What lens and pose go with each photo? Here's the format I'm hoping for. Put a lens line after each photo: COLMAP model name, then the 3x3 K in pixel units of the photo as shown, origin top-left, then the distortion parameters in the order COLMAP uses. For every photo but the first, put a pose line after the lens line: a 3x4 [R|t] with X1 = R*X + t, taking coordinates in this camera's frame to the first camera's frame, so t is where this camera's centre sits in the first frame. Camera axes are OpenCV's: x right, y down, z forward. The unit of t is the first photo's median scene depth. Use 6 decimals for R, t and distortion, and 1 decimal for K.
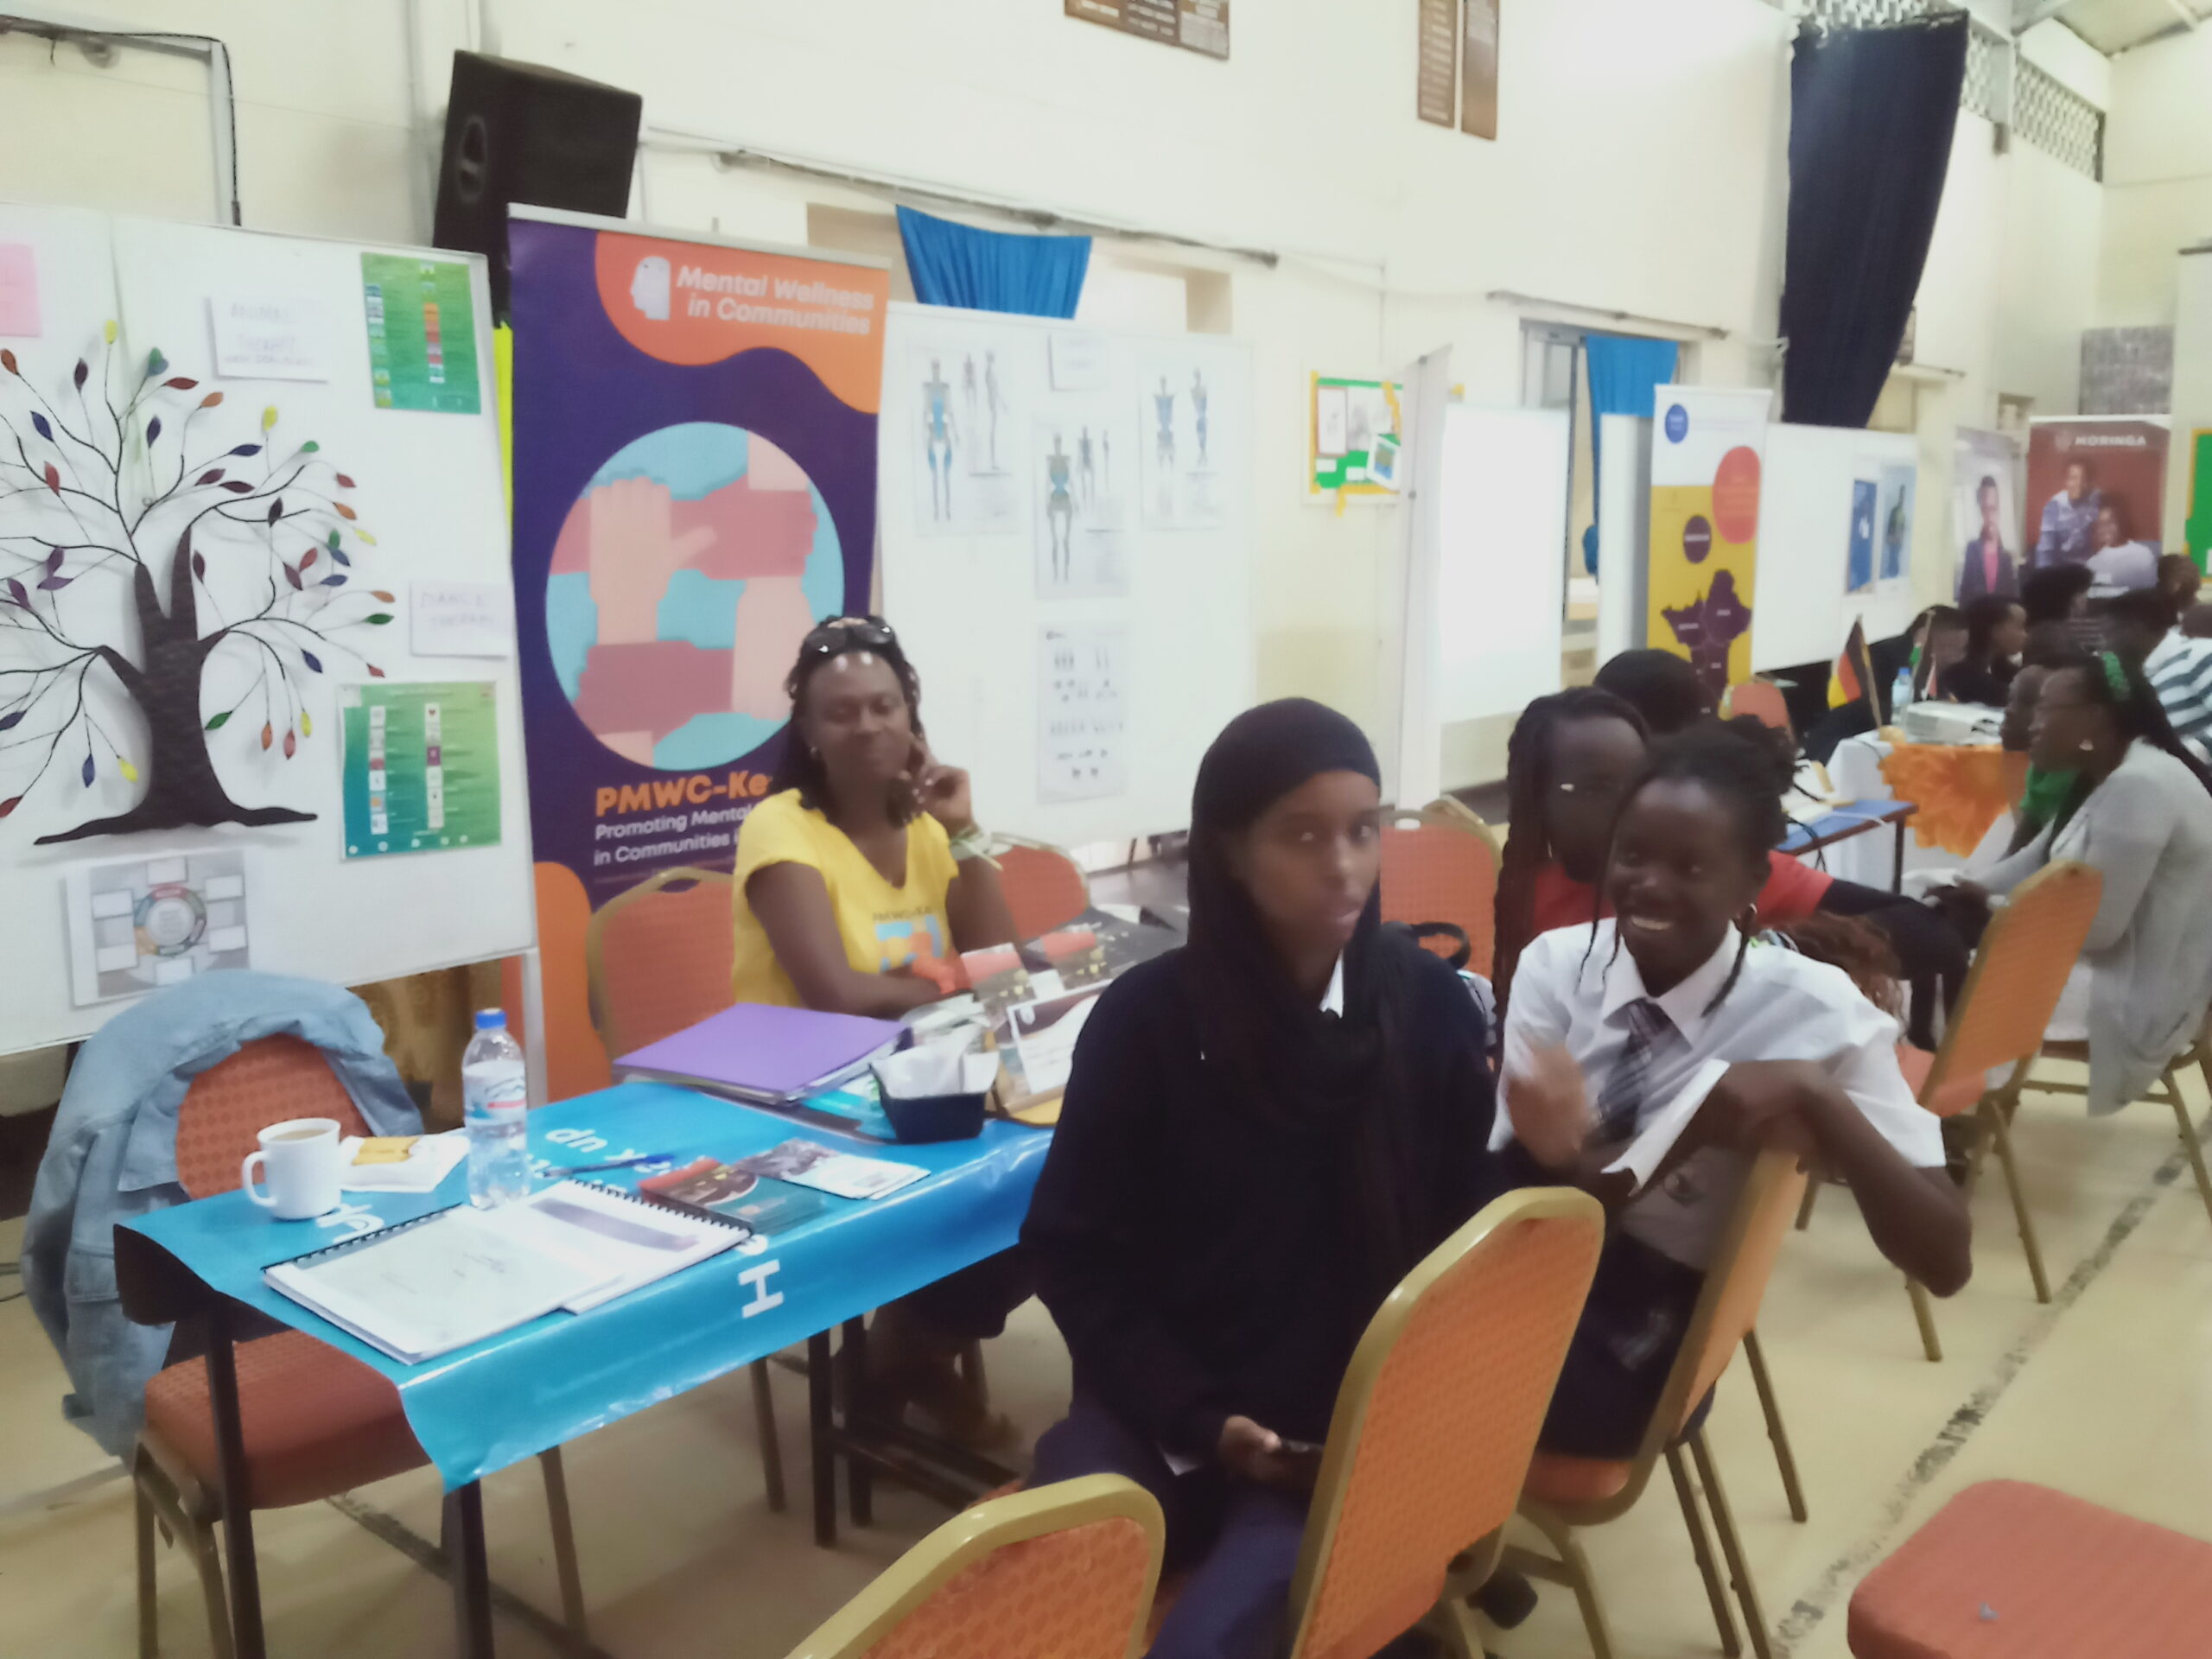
lens RADIAL K [[1817.7, 0, 1088.2], [0, 1817.7, 815.3], [0, 0, 1]] dist [0.095325, -0.159149]
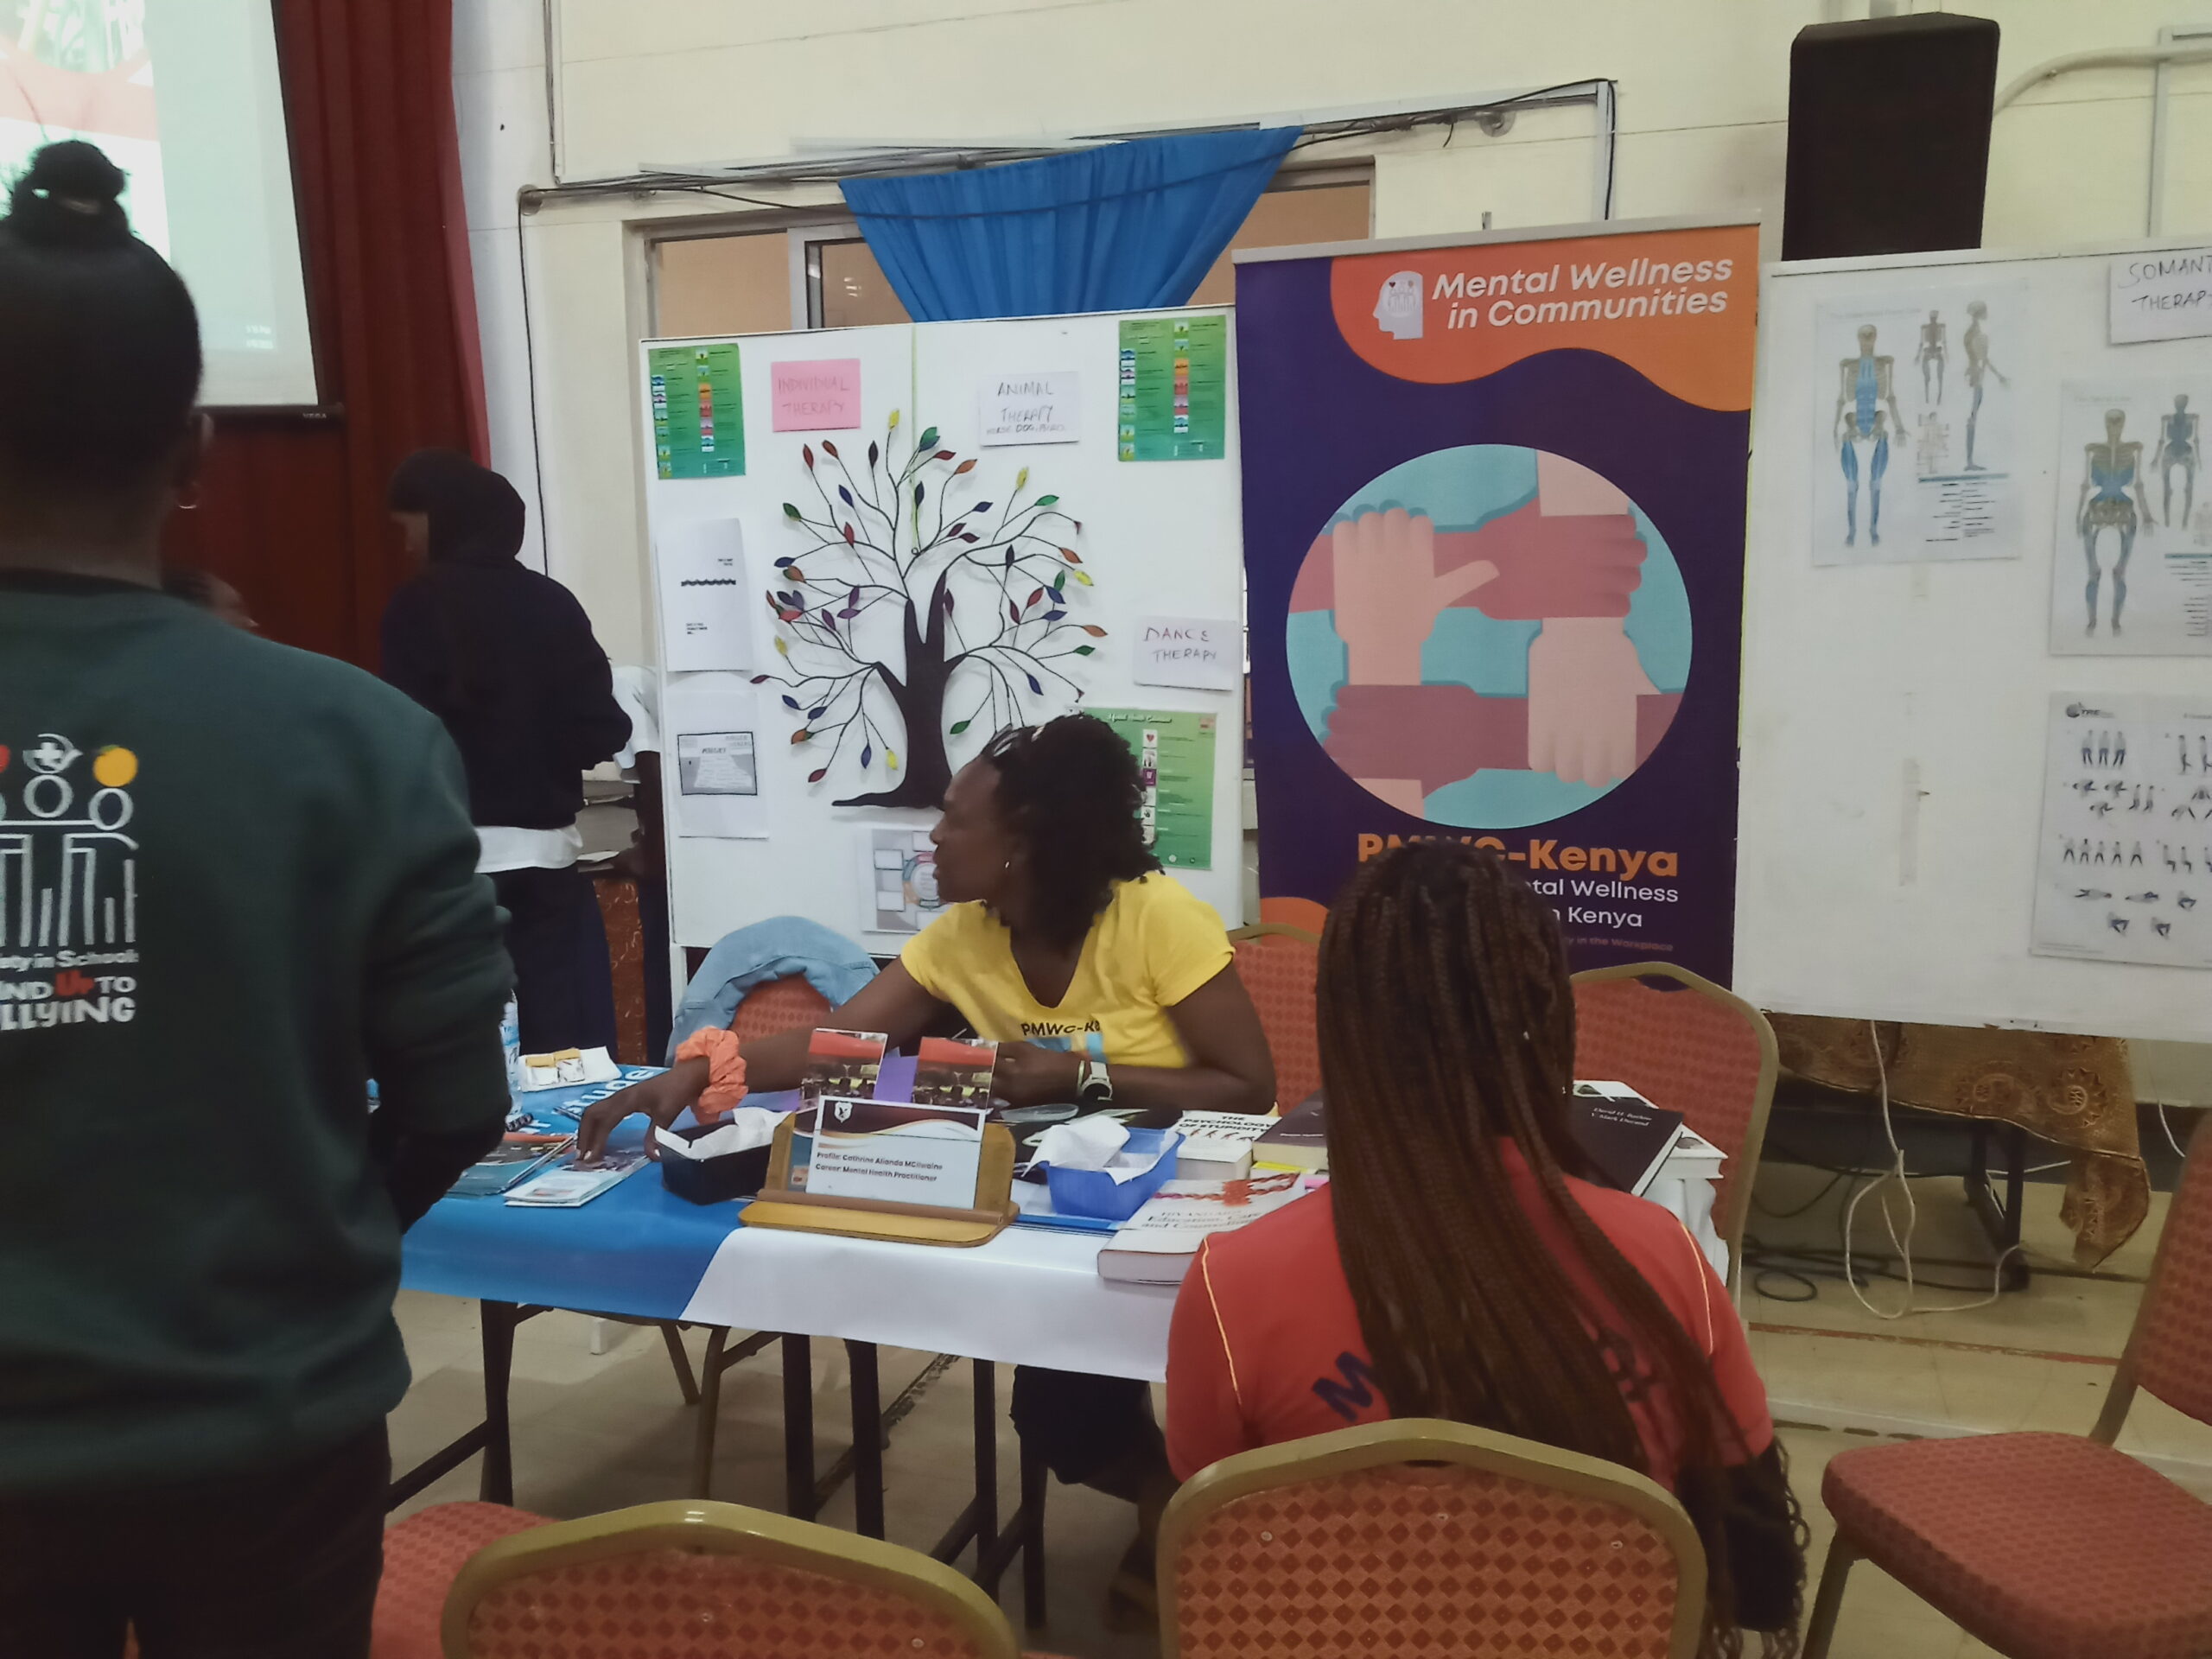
lens RADIAL K [[1817.7, 0, 1077.7], [0, 1817.7, 805.1], [0, 0, 1]] dist [0.095325, -0.159149]
pose [[0.388590, 0.122558, -0.913223, 0.613050], [-0.128156, 0.988670, 0.078151, -0.095221], [0.912455, 0.086667, 0.399894, 0.535177]]
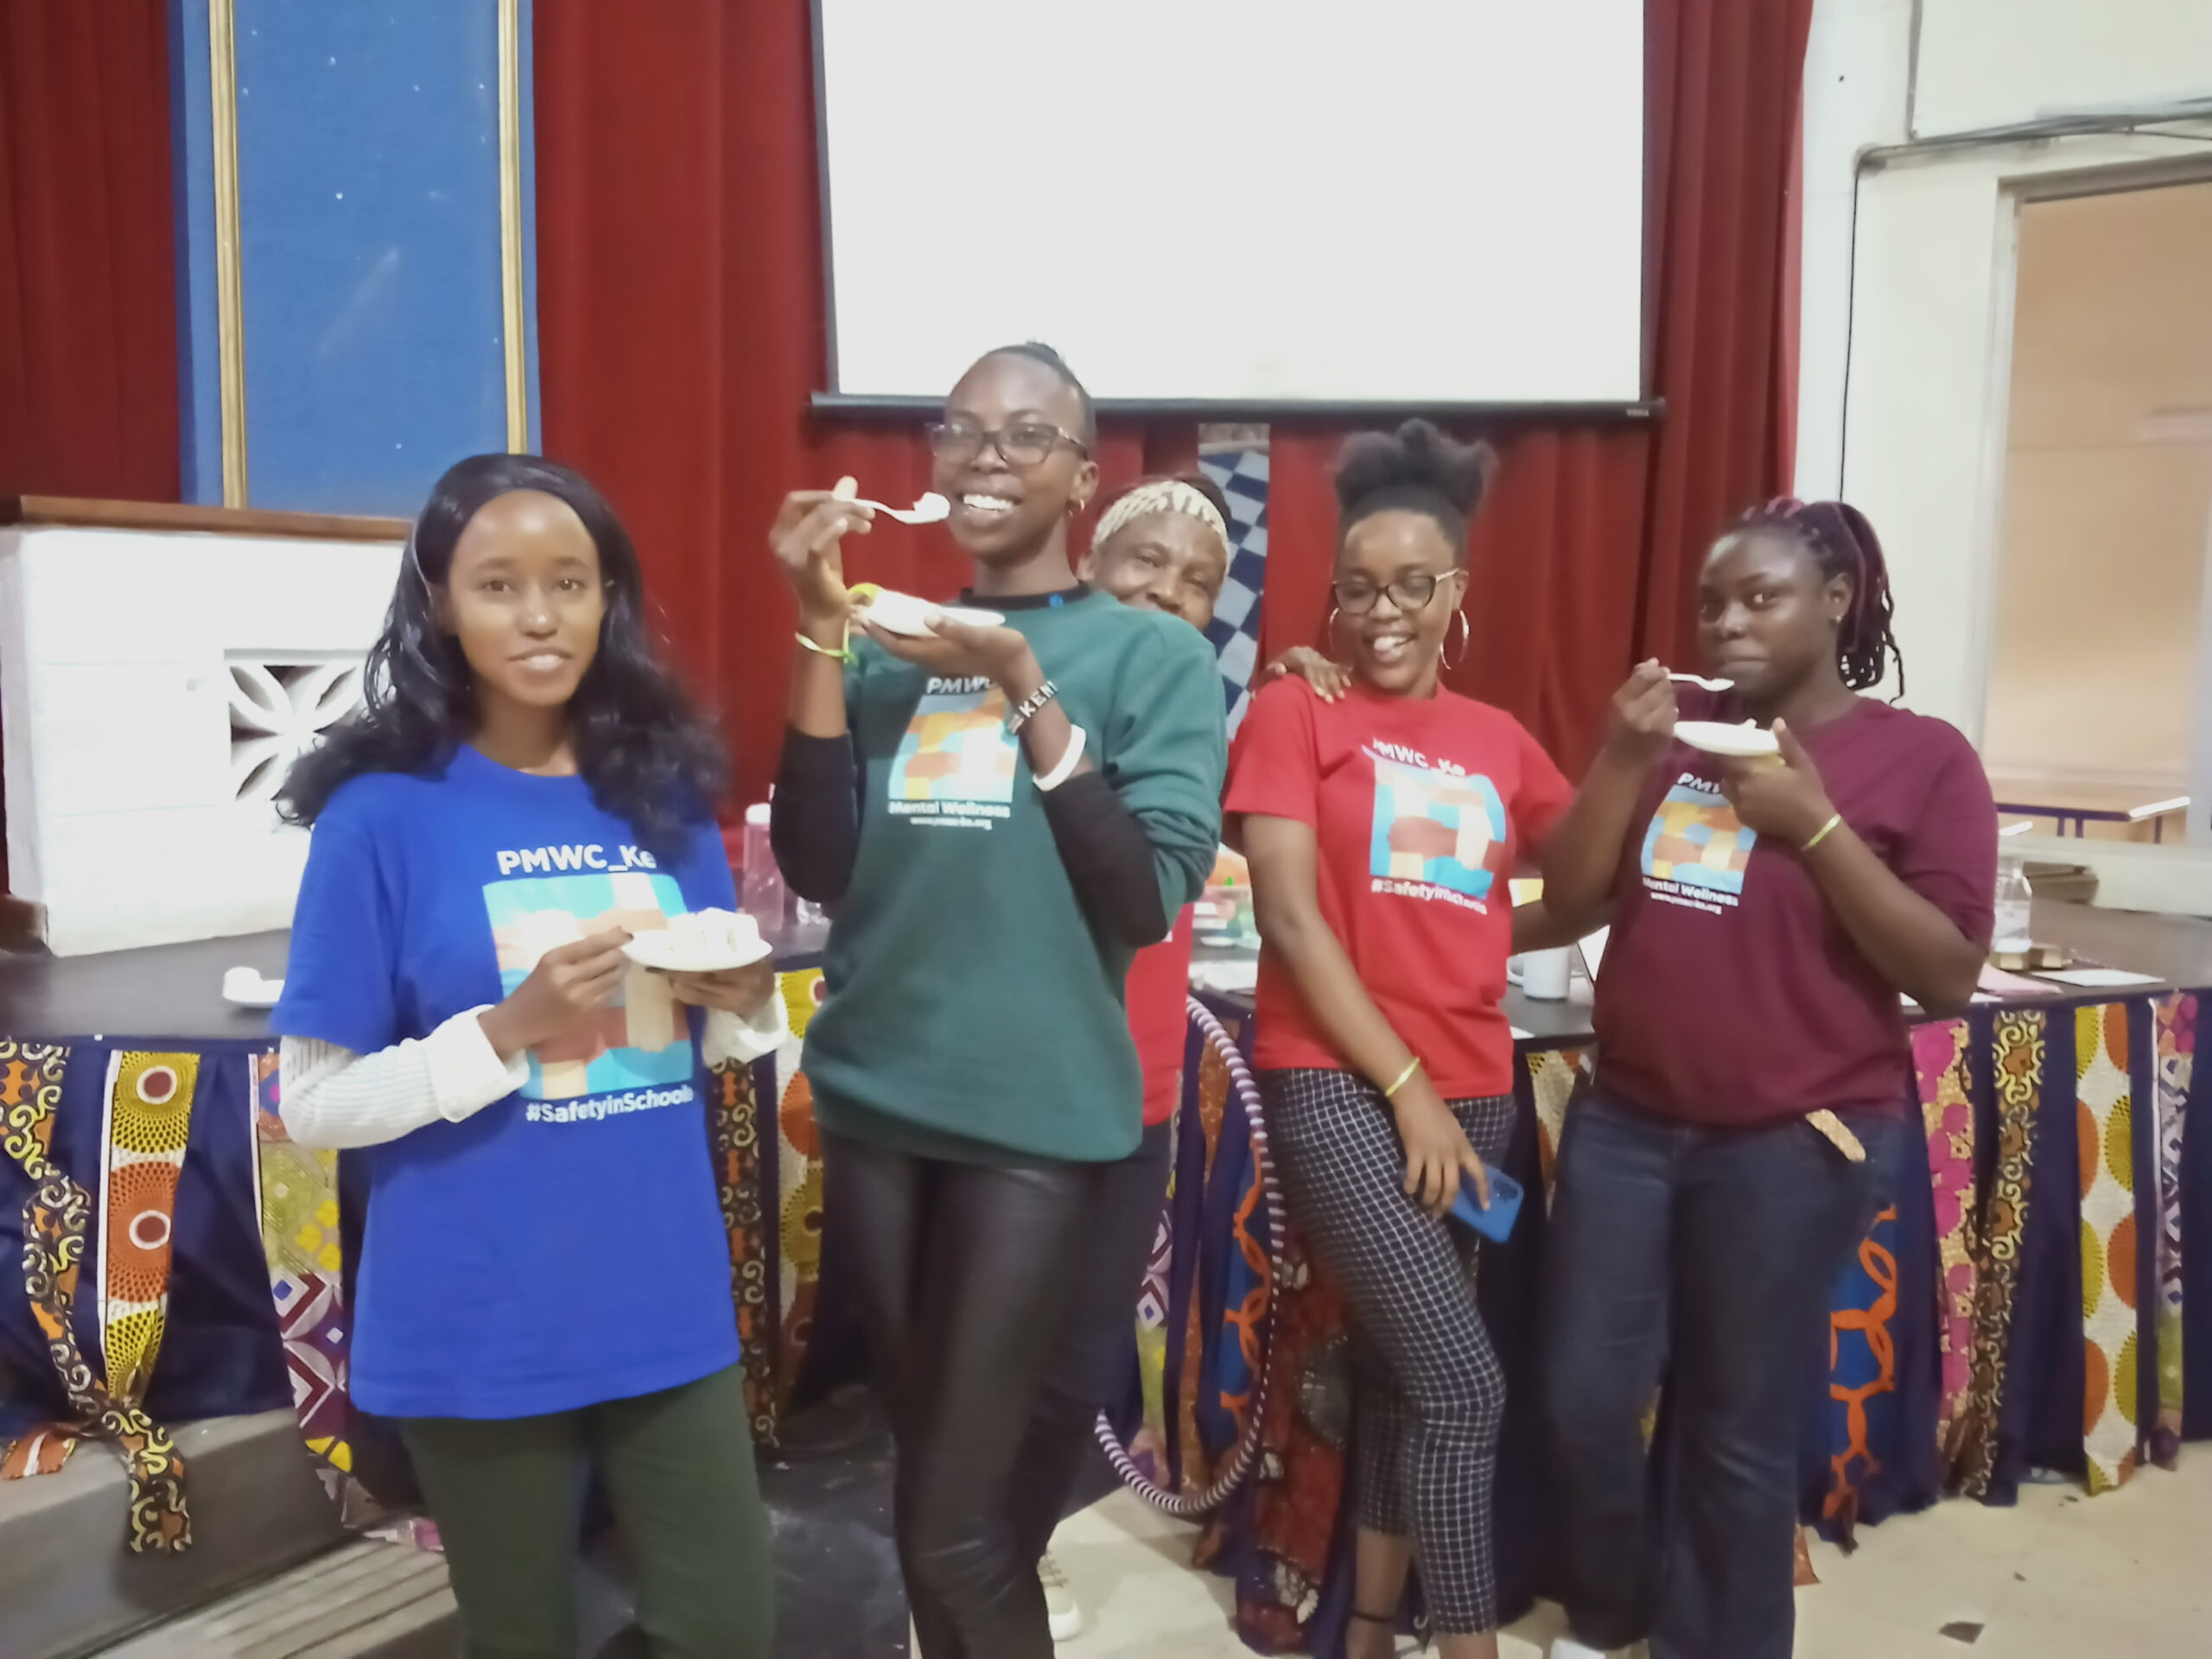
lens RADIAL K [[1817.7, 0, 1108.1], [0, 1817.7, 820.9], [0, 0, 1]] dist [0.095325, -0.159149]
pose [[0.037504, 0.117072, -0.992415, 0.214910], [-0.170272, 0.979339, 0.109095, 0.009321], [0.984683, 0.164889, 0.056663, 0.073277]]
